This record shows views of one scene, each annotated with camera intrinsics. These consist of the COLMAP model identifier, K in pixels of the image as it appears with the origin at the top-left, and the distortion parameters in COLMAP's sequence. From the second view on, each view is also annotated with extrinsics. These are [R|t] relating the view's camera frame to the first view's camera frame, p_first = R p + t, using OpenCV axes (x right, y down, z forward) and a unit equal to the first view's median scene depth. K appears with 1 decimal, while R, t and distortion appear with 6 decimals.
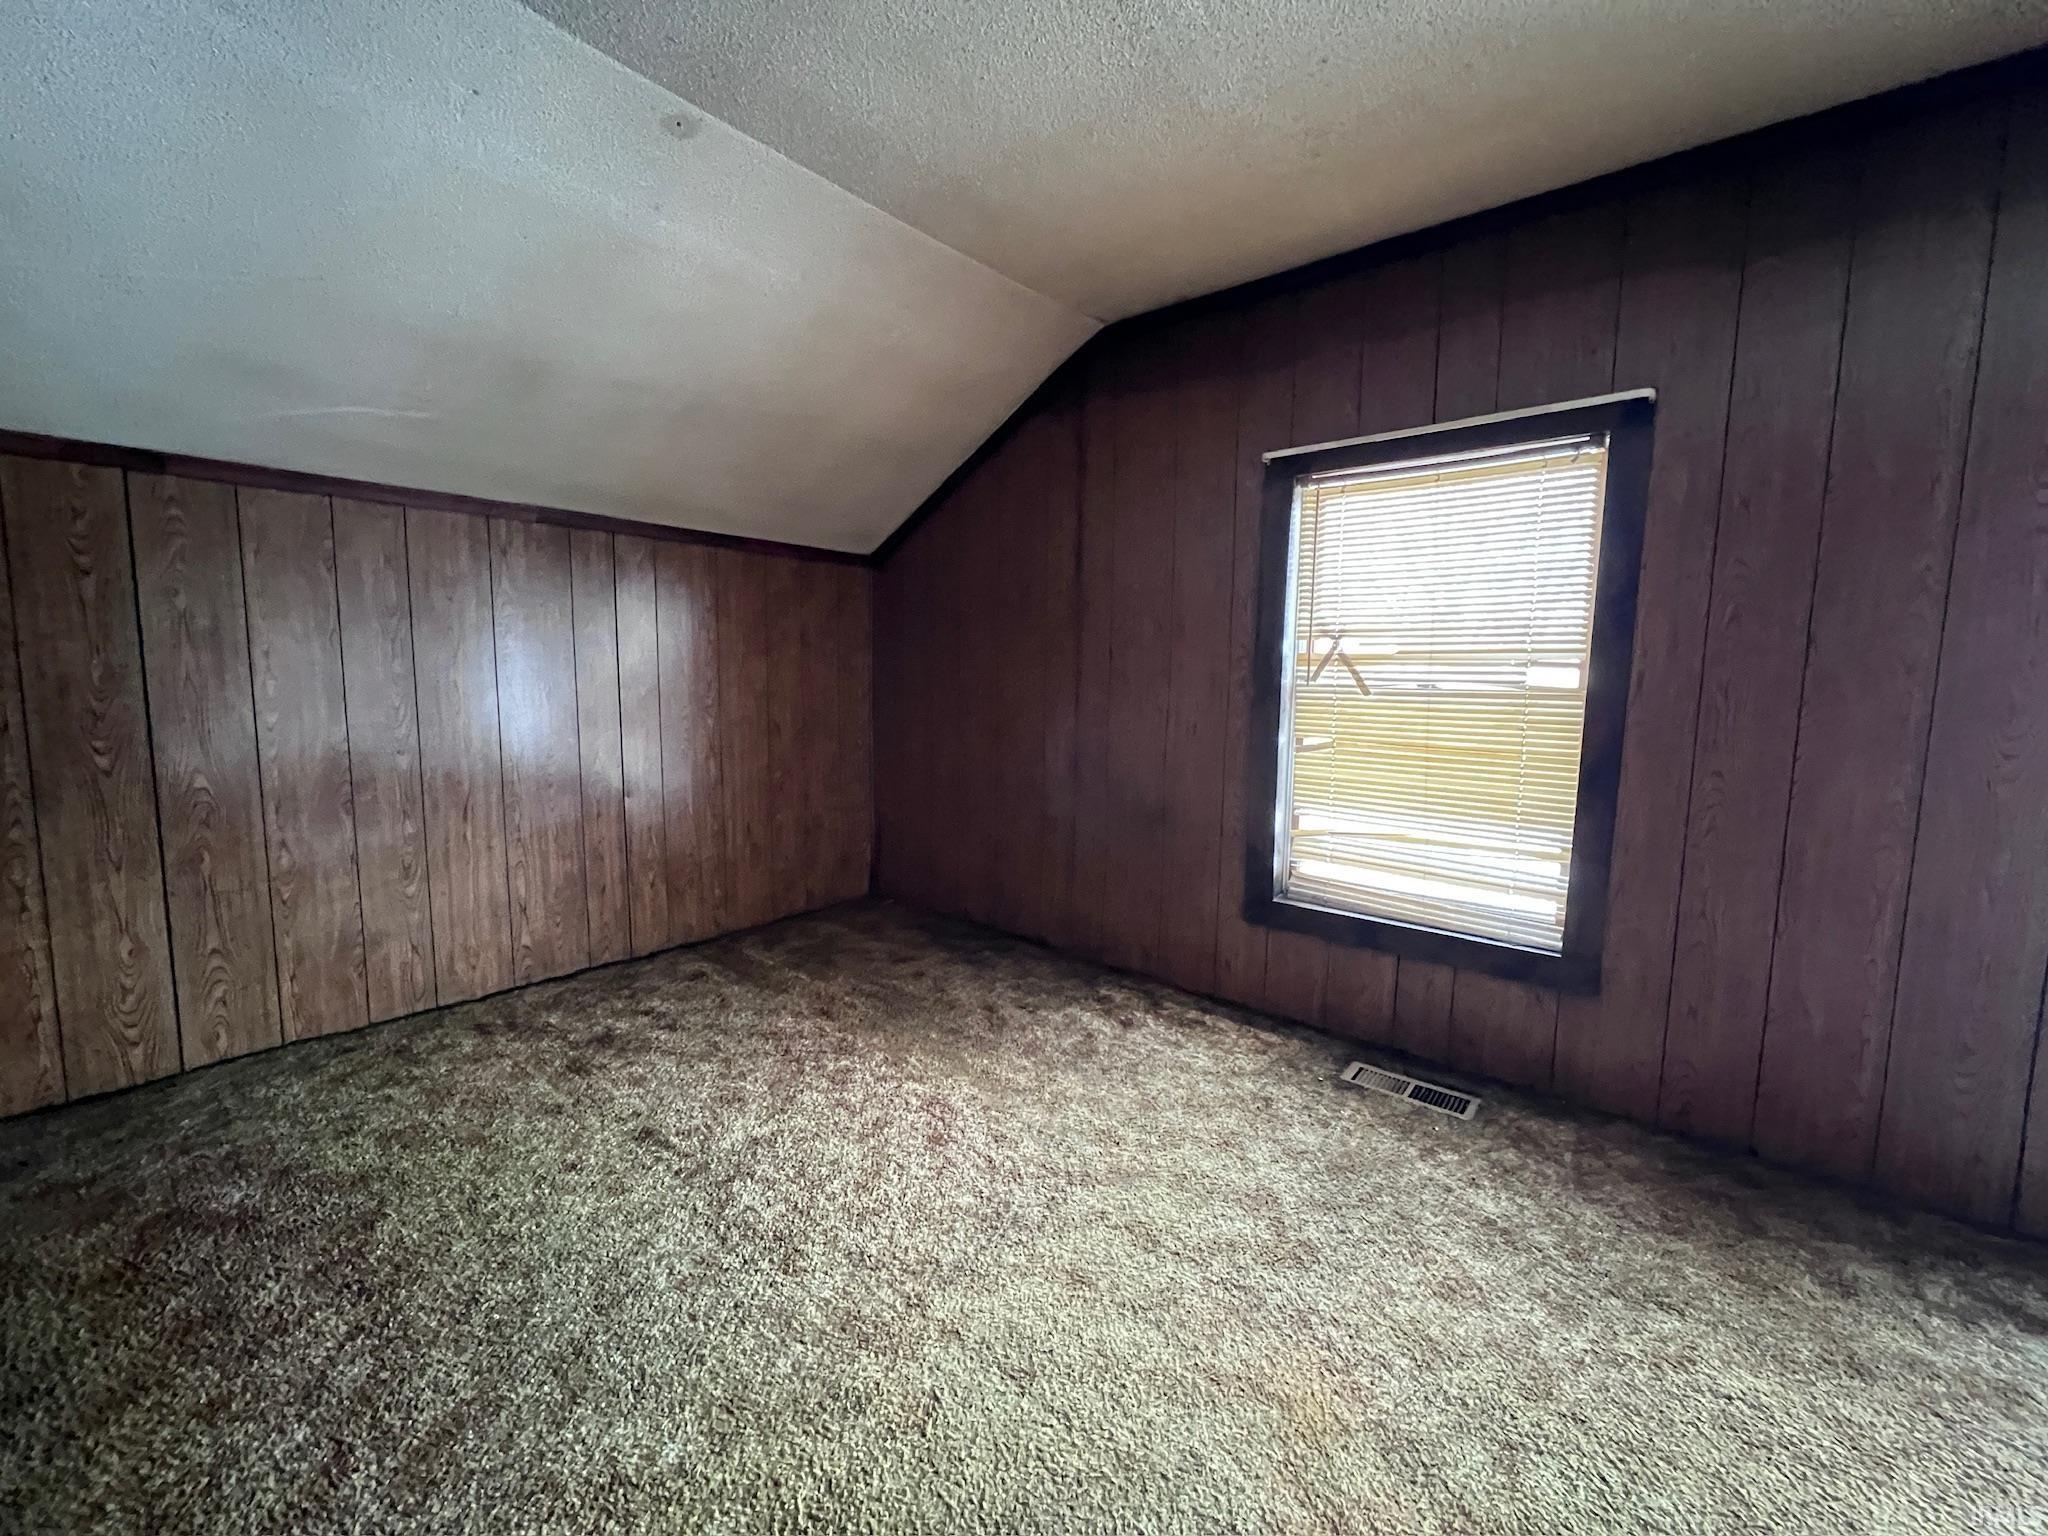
lens RADIAL K [[830.9, 0, 1013.0], [0, 830.9, 760.3], [0, 0, 1]] dist [-0.000842, -0.000138]
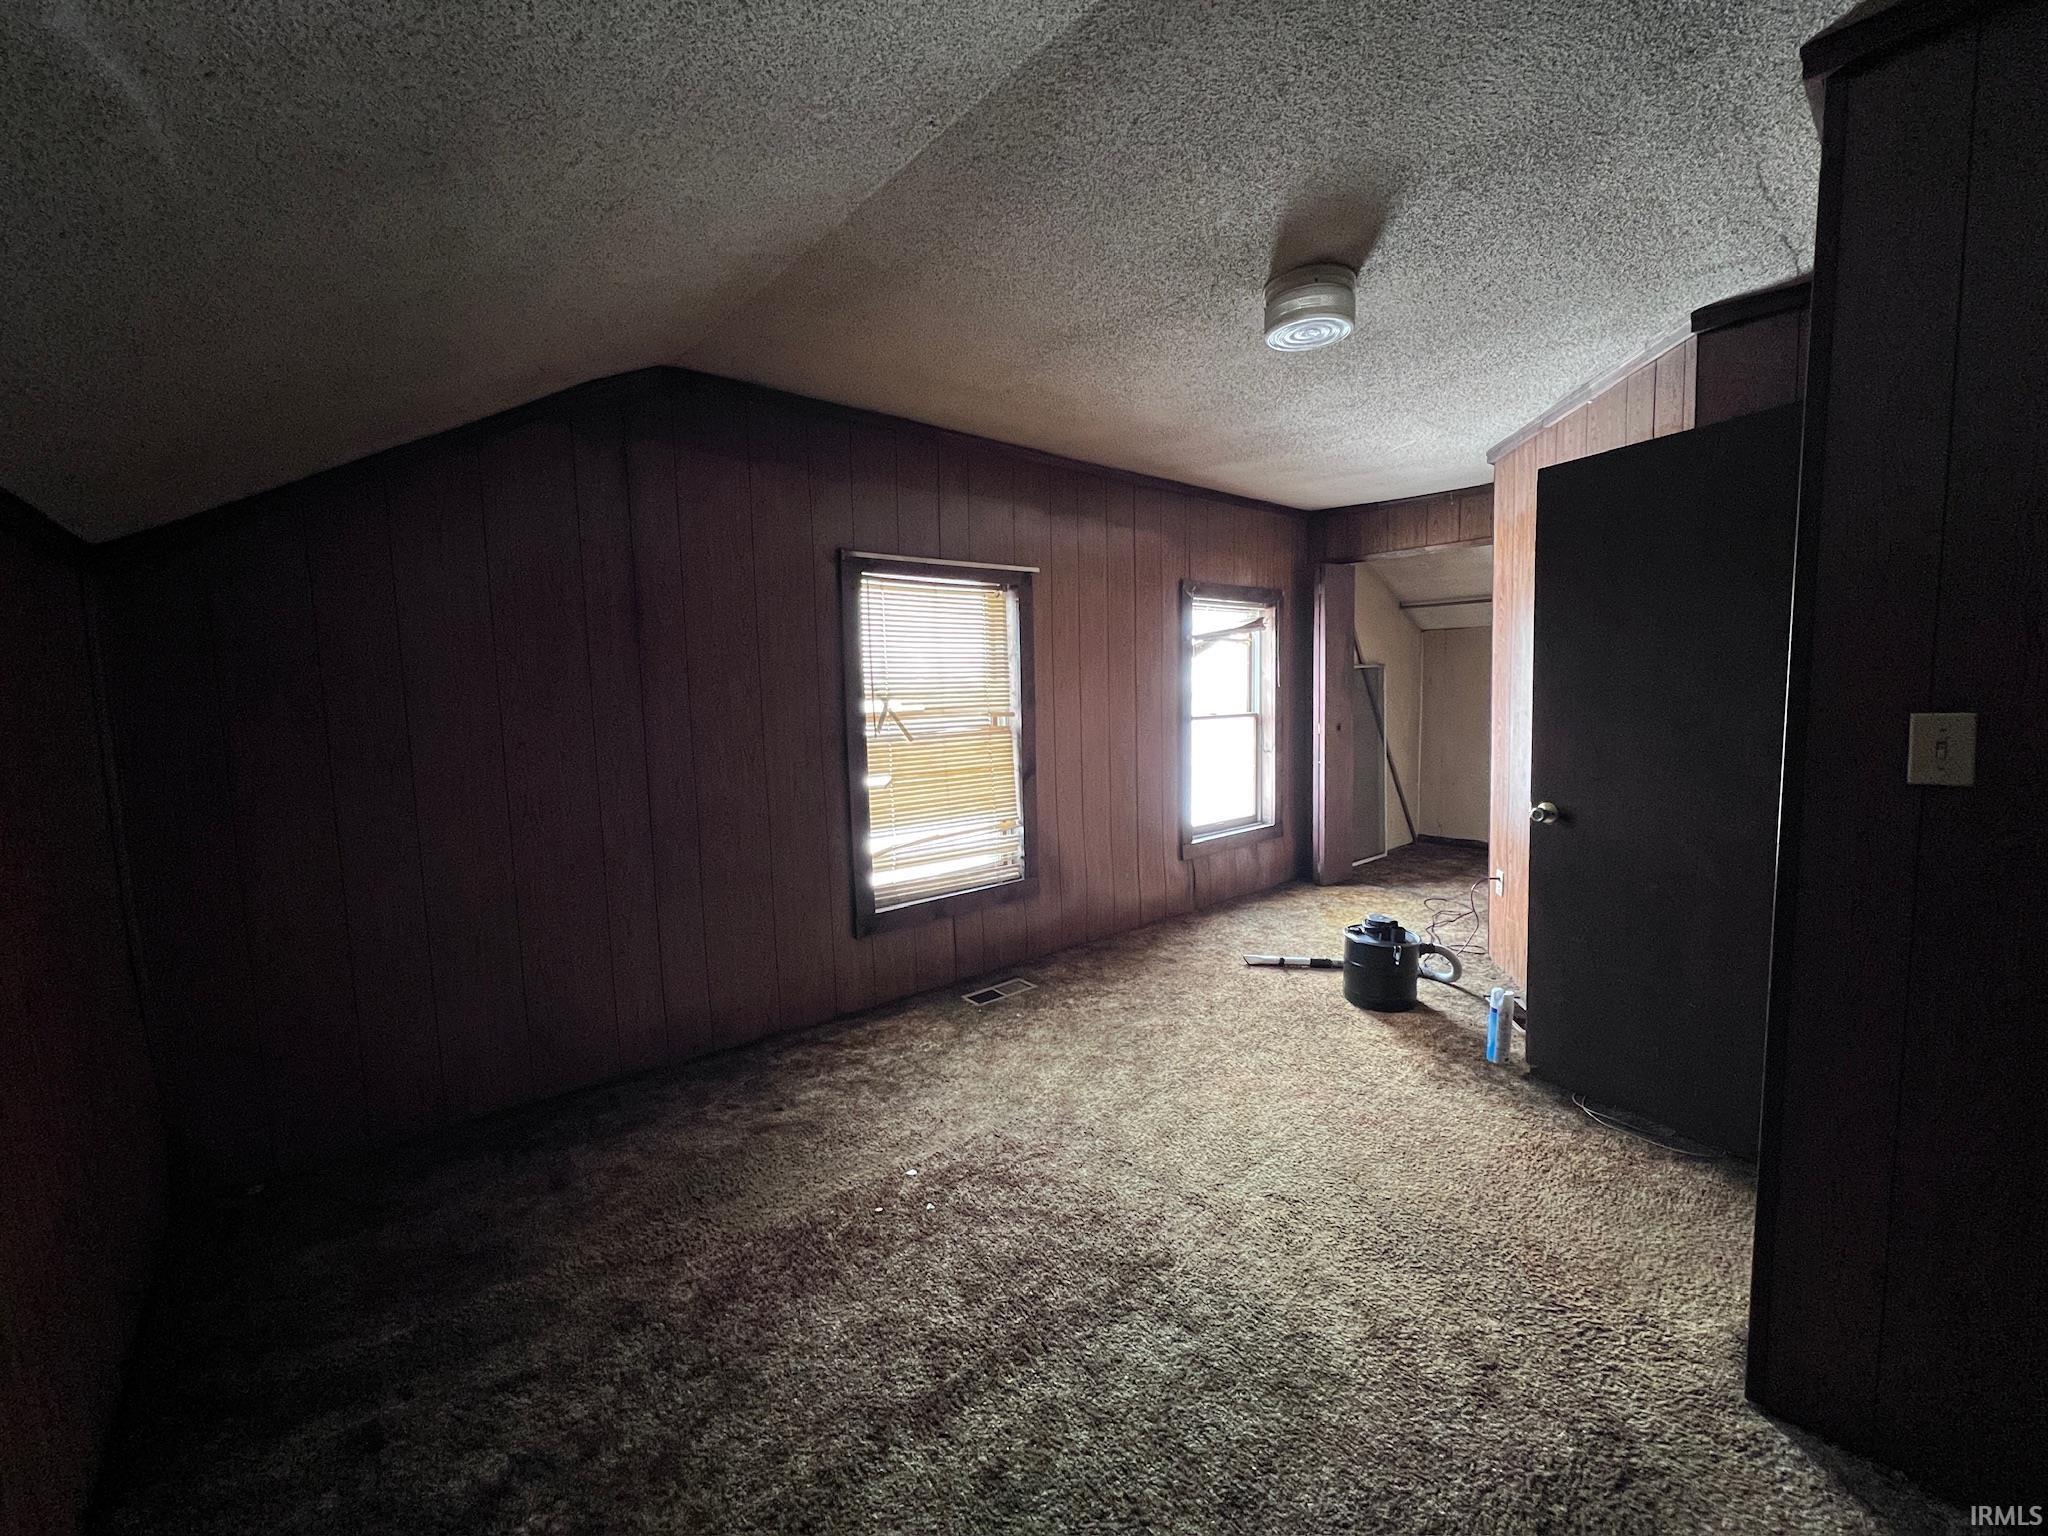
lens RADIAL K [[830.9, 0, 1013.0], [0, 830.9, 760.3], [0, 0, 1]] dist [-0.000842, -0.000138]
pose [[0.157789, -0.105723, 0.981797, -0.925556], [0.130471, 0.987768, 0.085397, -0.146348], [-0.978816, 0.114621, 0.169653, 0.625440]]
